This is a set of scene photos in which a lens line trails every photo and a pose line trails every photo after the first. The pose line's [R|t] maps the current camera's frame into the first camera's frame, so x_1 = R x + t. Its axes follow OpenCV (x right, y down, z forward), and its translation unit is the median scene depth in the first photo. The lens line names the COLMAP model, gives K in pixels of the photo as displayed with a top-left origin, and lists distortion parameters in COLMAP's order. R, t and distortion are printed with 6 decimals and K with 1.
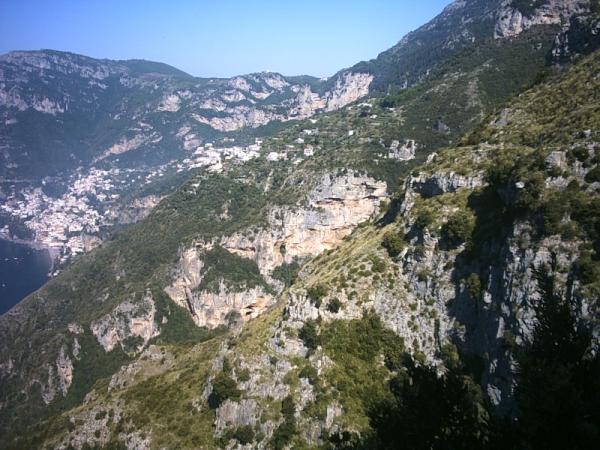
lens RADIAL K [[614.5, 0, 300.0], [0, 614.5, 225.0], [0, 0, 1]] dist [-0.076257, 0.020663]
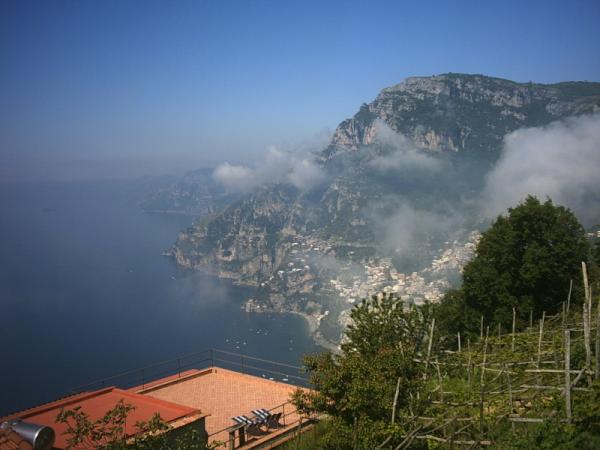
lens RADIAL K [[678.0, 0, 300.0], [0, 678.0, 225.0], [0, 0, 1]] dist [-0.098054, 0.042569]
pose [[0.779993, 0.036303, -0.624735, -0.189425], [-0.101314, 0.992471, -0.068820, -0.135764], [0.617533, 0.116973, 0.777798, 1.393097]]
